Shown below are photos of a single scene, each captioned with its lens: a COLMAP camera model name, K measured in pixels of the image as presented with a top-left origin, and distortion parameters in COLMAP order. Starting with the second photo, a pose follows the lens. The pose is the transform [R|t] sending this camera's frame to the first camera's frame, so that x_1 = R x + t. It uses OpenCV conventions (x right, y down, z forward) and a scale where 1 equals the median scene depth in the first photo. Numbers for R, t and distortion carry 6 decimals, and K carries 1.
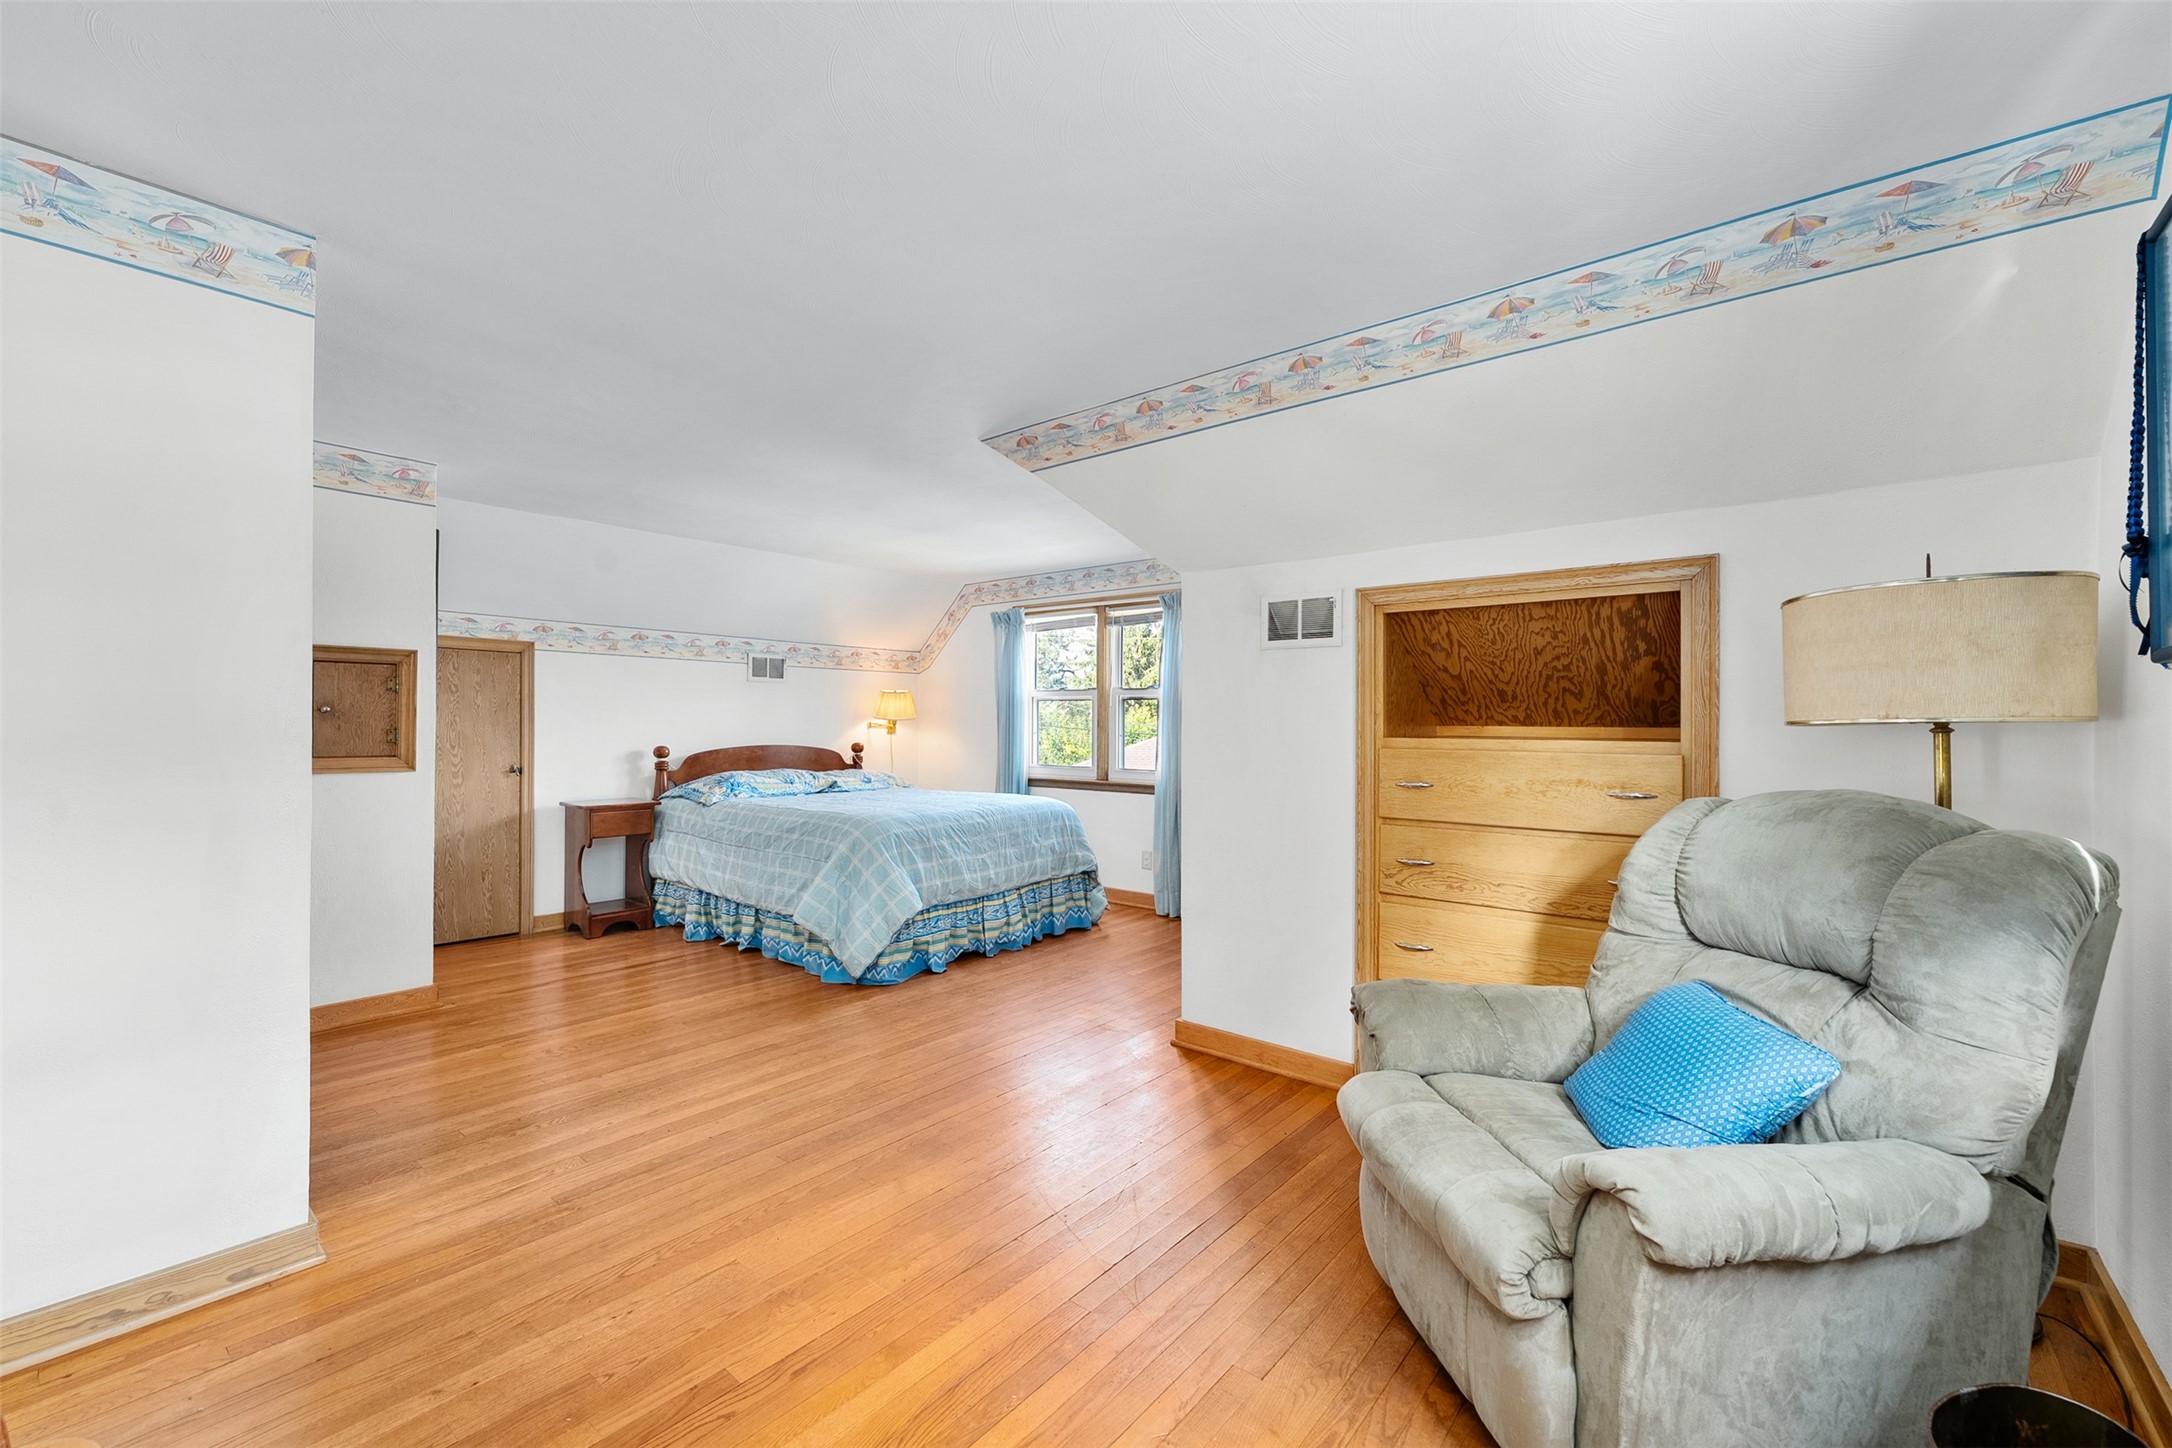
lens RADIAL K [[877.8, 0, 1080.8], [0, 877.8, 722.7], [0, 0, 1]] dist [0.002124, -0.000223]
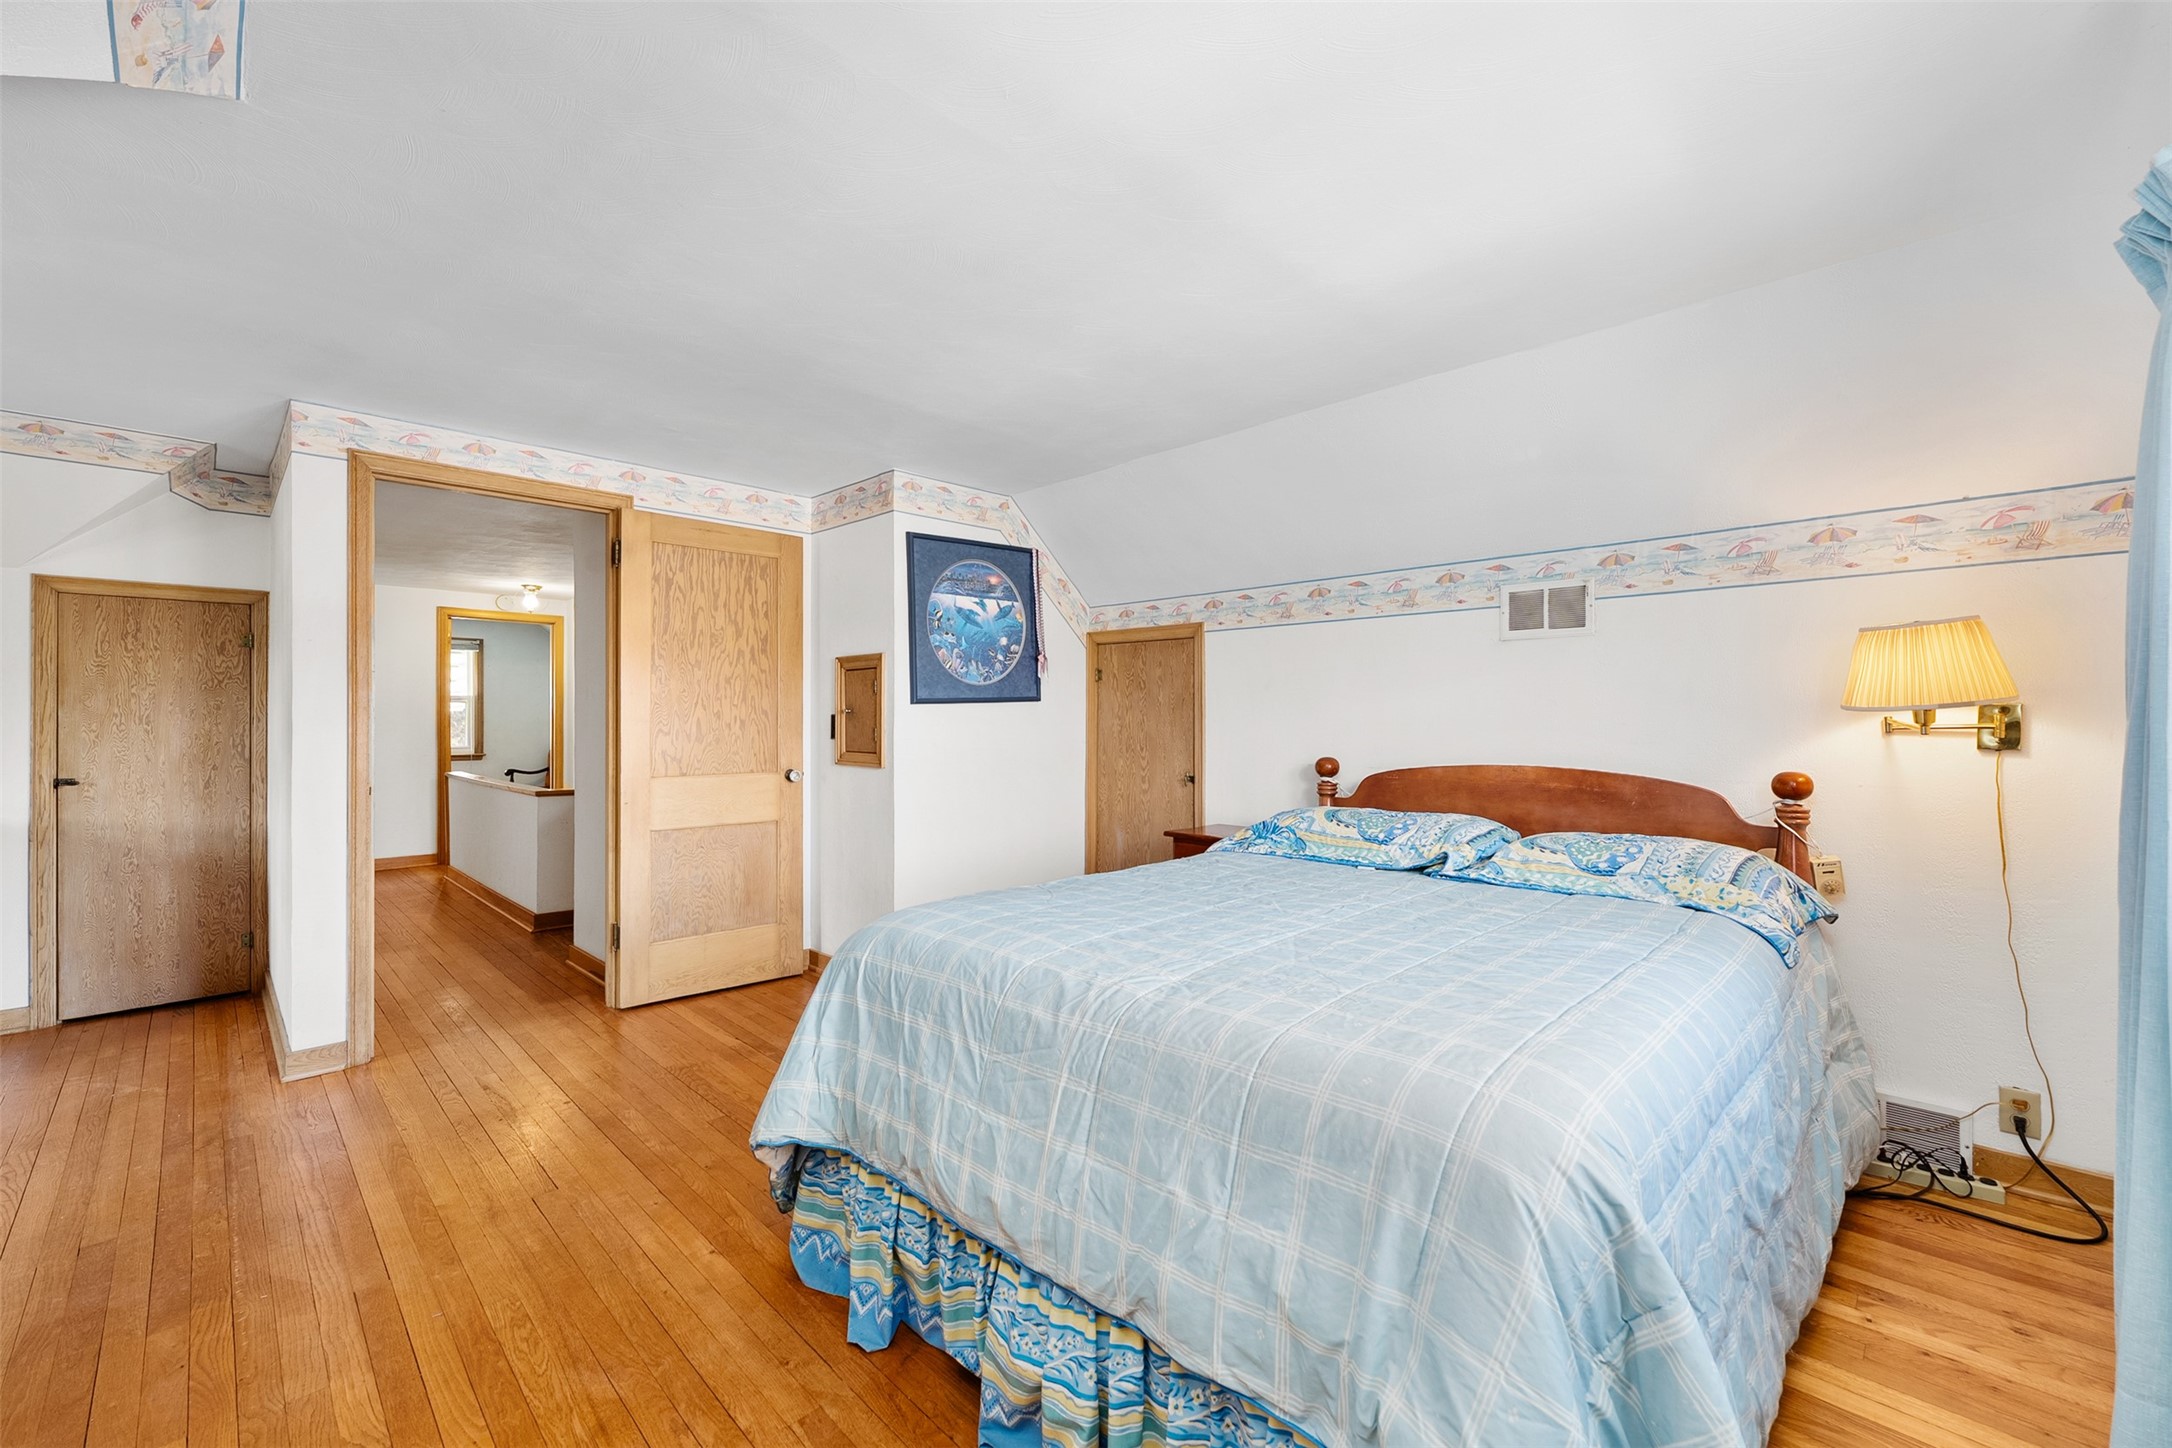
lens RADIAL K [[877.8, 0, 1078.2], [0, 877.8, 726.4], [0, 0, 1]] dist [0.002124, -0.000223]
pose [[-0.090840, 0.000107, -0.995866, 0.183622], [-0.000154, 1.000000, 0.000122, 0.003679], [0.995866, 0.000164, -0.090840, 0.912626]]
